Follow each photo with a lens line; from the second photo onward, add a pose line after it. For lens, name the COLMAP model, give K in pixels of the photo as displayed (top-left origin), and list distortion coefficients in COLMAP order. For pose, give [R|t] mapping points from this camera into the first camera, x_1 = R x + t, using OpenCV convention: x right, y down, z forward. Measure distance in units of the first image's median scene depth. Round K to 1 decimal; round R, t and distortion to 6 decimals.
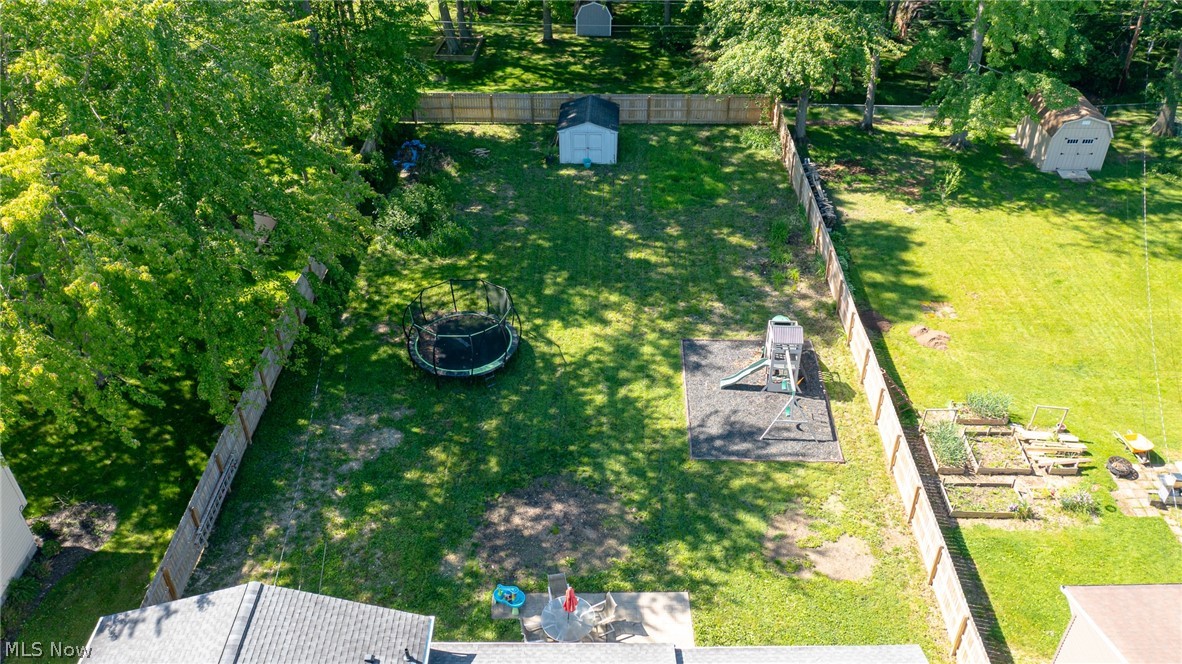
lens RADIAL K [[914.6, 0, 591.0], [0, 914.6, 332.0], [0, 0, 1]] dist [-0.000273, -0.001087]
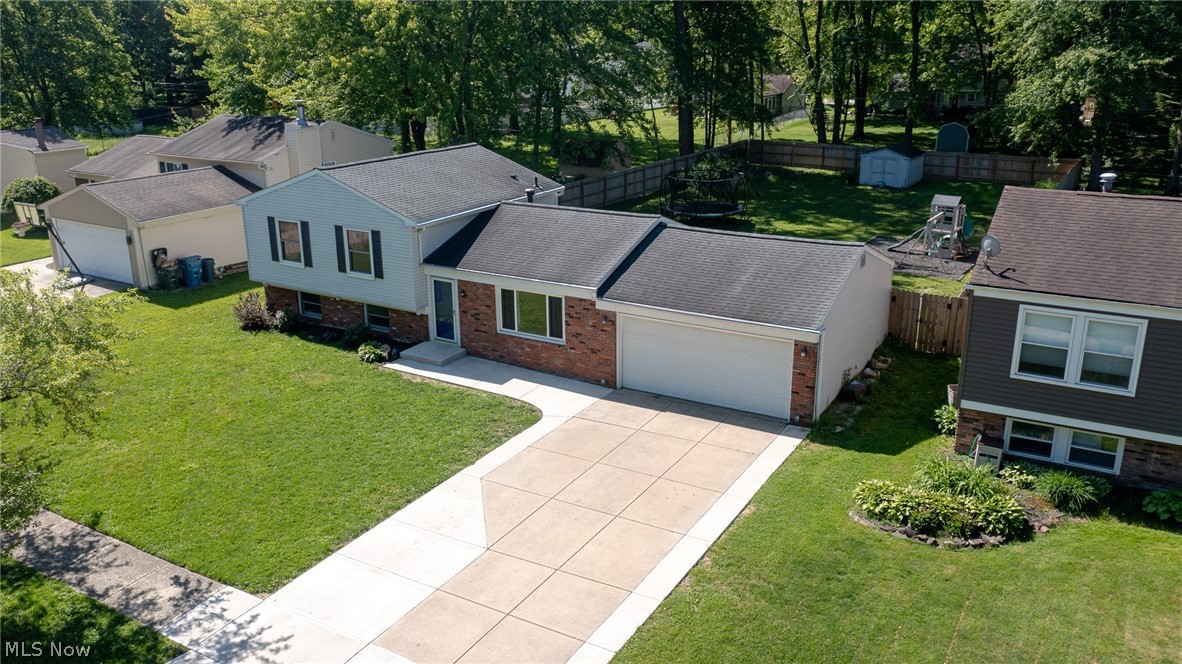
lens RADIAL K [[928.7, 0, 591.0], [0, 928.7, 332.0], [0, 0, 1]] dist [-0.013043, -0.005435]
pose [[0.859566, 0.157395, -0.486182, 0.366115], [-0.303532, 0.922630, -0.237954, 0.499661], [0.411113, 0.352109, 0.840836, -0.117547]]
